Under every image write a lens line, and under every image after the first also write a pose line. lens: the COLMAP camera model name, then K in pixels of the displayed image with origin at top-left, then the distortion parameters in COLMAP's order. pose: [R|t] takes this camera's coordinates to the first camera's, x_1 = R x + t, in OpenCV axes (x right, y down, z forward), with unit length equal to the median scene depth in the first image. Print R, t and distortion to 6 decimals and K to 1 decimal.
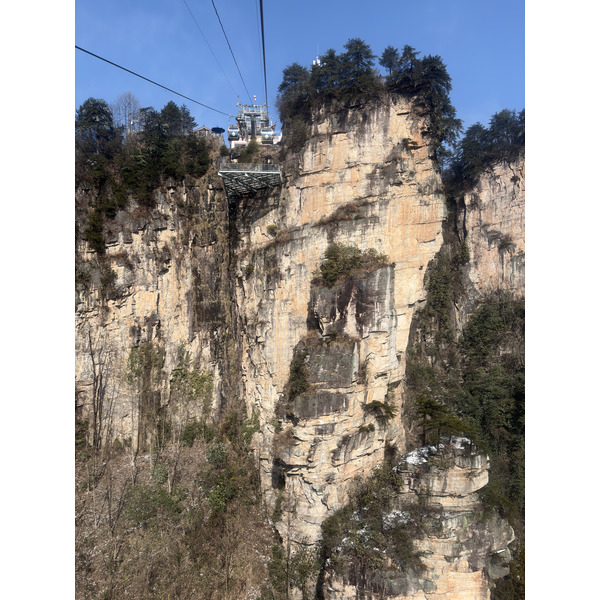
lens RADIAL K [[465.5, 0, 300.0], [0, 465.5, 300.0], [0, 0, 1]] dist [0.117577, -0.122365]
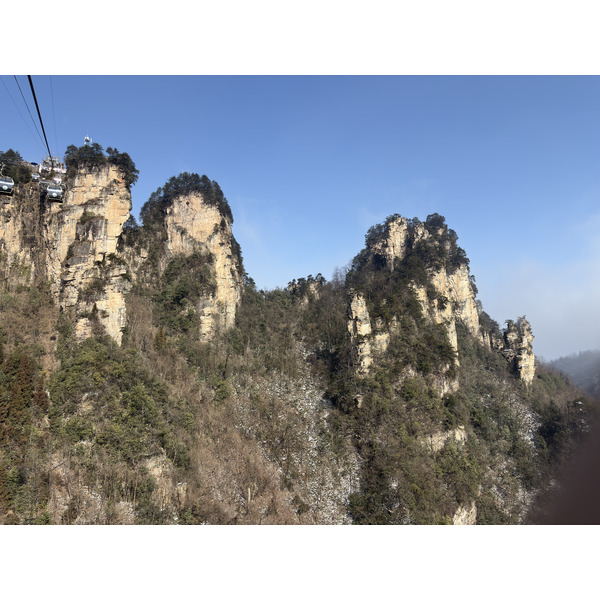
lens RADIAL K [[465.5, 0, 300.0], [0, 465.5, 300.0], [0, 0, 1]] dist [0.117577, -0.122365]
pose [[0.917496, 0.018398, 0.397320, 0.115565], [0.007407, 0.997966, -0.063315, 0.542370], [-0.397677, 0.061035, 0.915493, -1.905097]]
